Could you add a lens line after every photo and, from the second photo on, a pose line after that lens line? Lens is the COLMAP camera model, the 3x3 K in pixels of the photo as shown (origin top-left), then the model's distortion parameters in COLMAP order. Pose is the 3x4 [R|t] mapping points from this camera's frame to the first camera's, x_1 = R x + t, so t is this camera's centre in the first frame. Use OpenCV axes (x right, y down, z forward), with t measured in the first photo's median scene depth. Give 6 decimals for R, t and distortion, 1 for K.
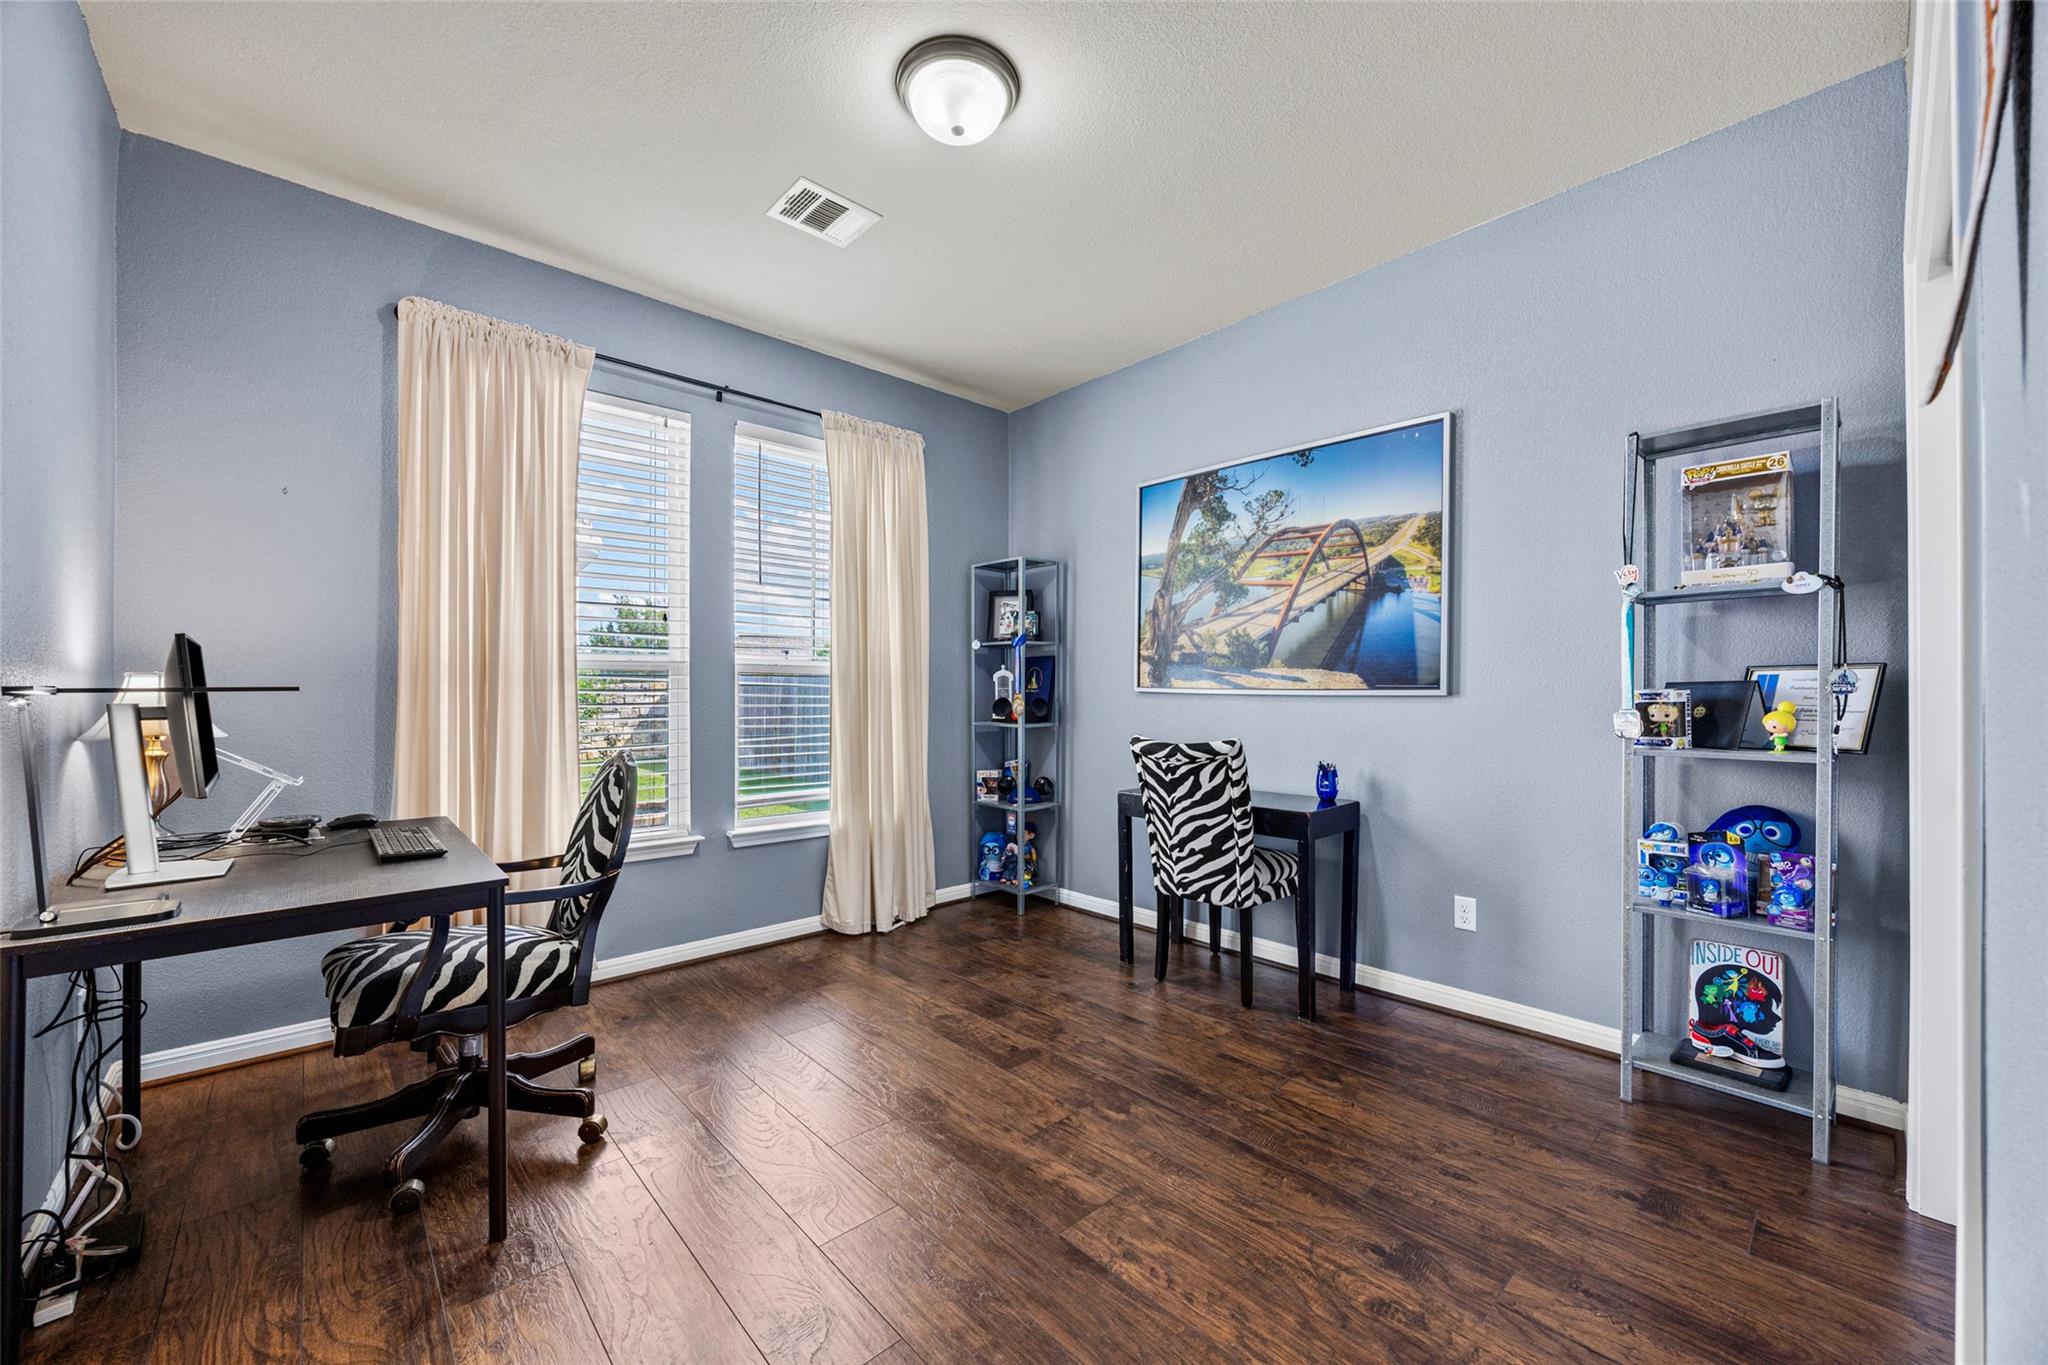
lens RADIAL K [[786.2, 0, 1024.0], [0, 786.2, 682.5], [0, 0, 1]] dist [-0.000915, 0.000025]
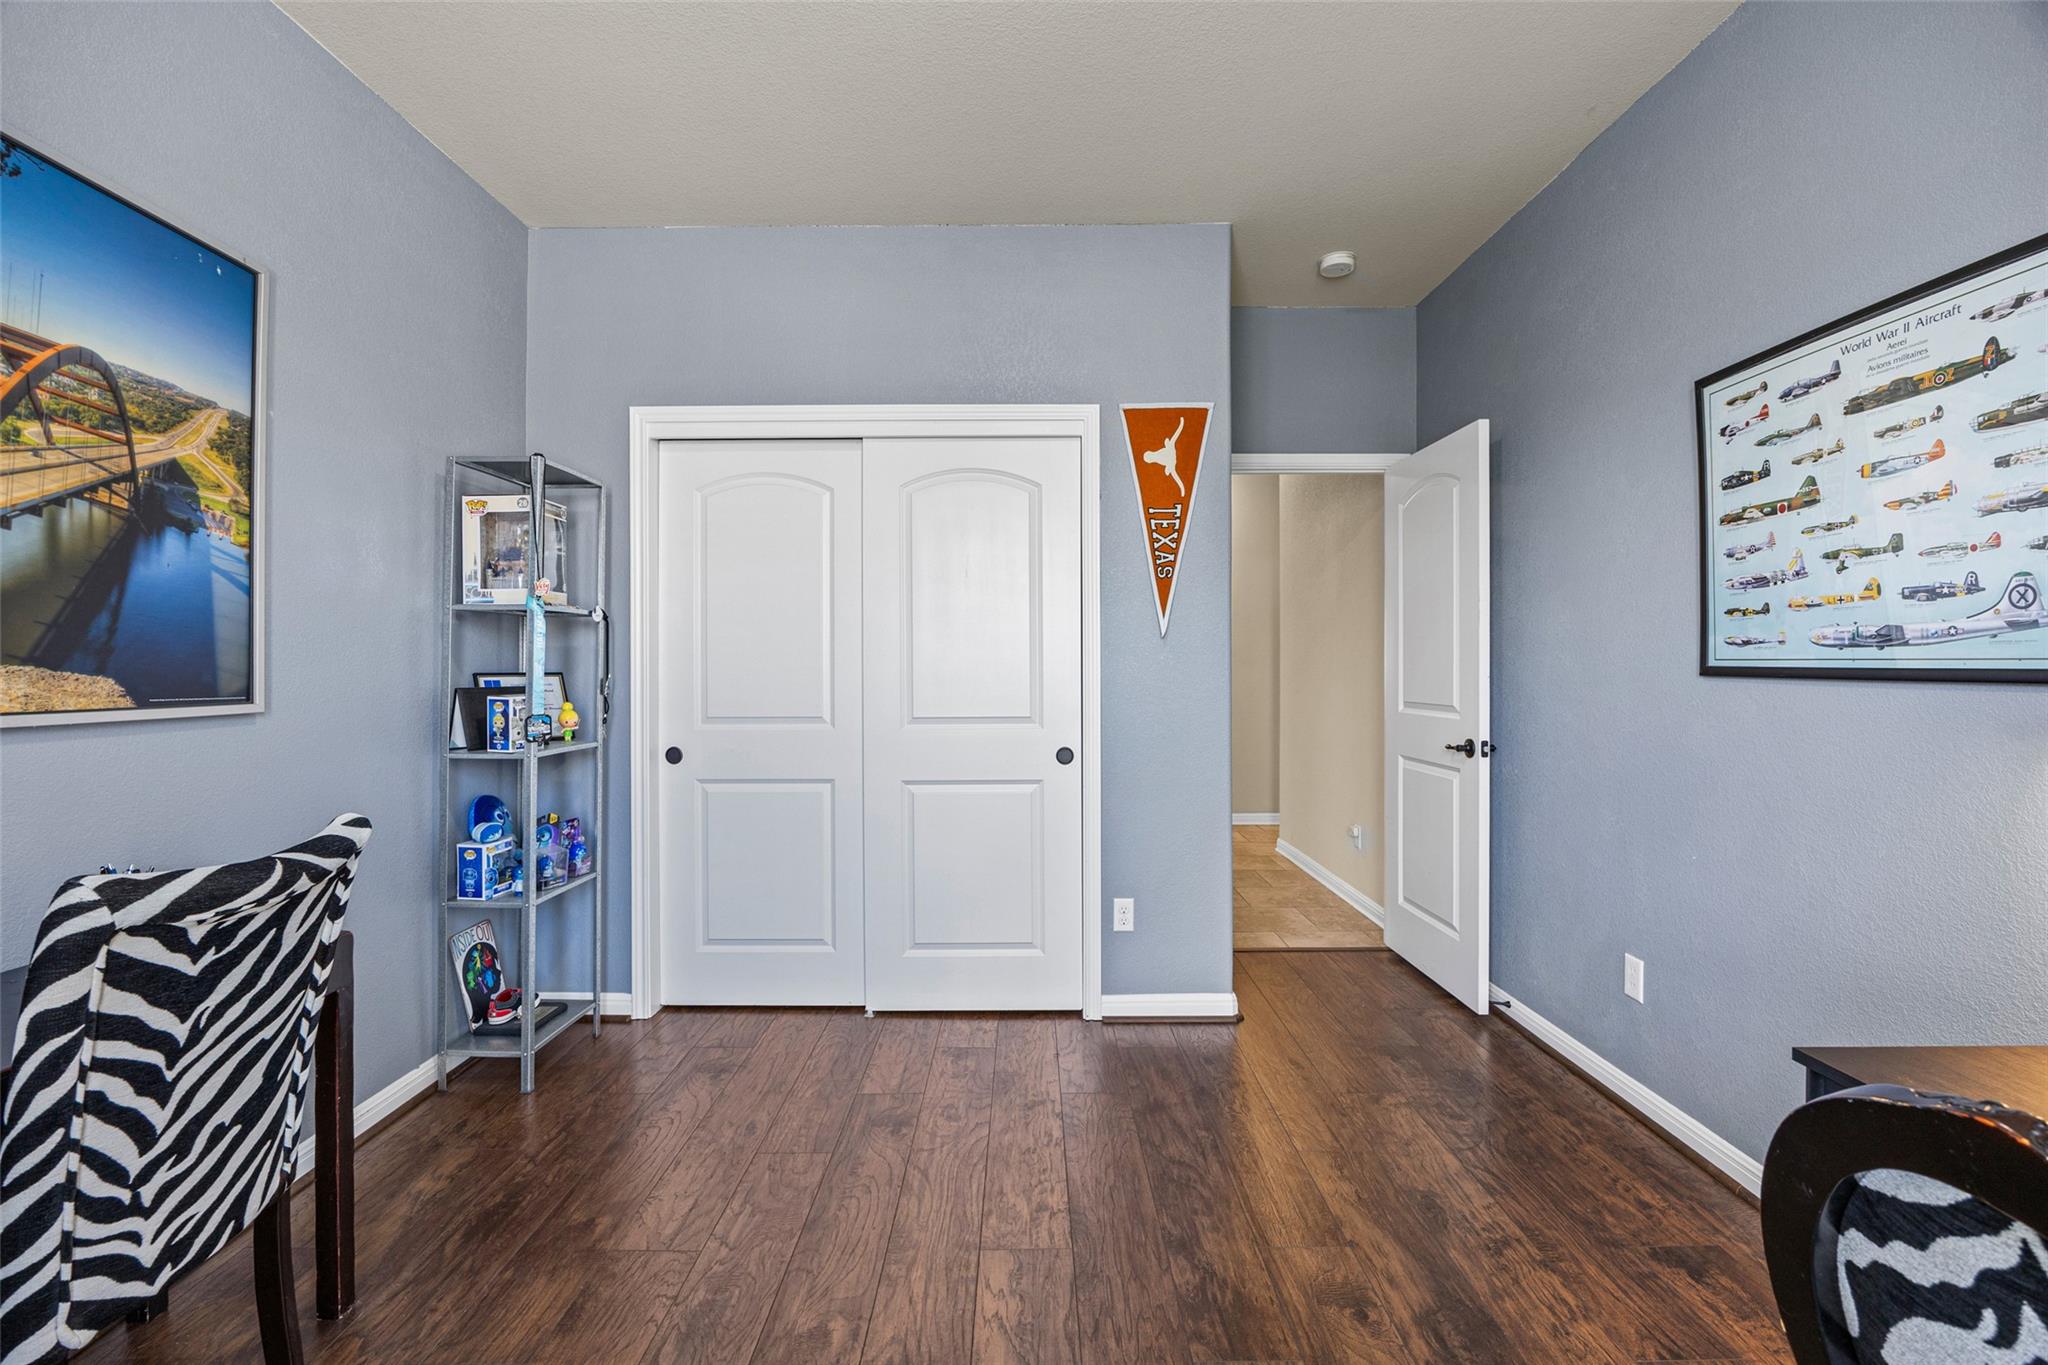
lens RADIAL K [[909.5, 0, 1024.0], [0, 909.5, 674.6], [0, 0, 1]] dist [-0.020089, -0.000088]
pose [[-0.739401, 0.000486, 0.673265, -0.376837], [0.000745, 1.000000, 0.000097, -0.012790], [-0.673265, 0.000573, -0.739401, 1.049340]]
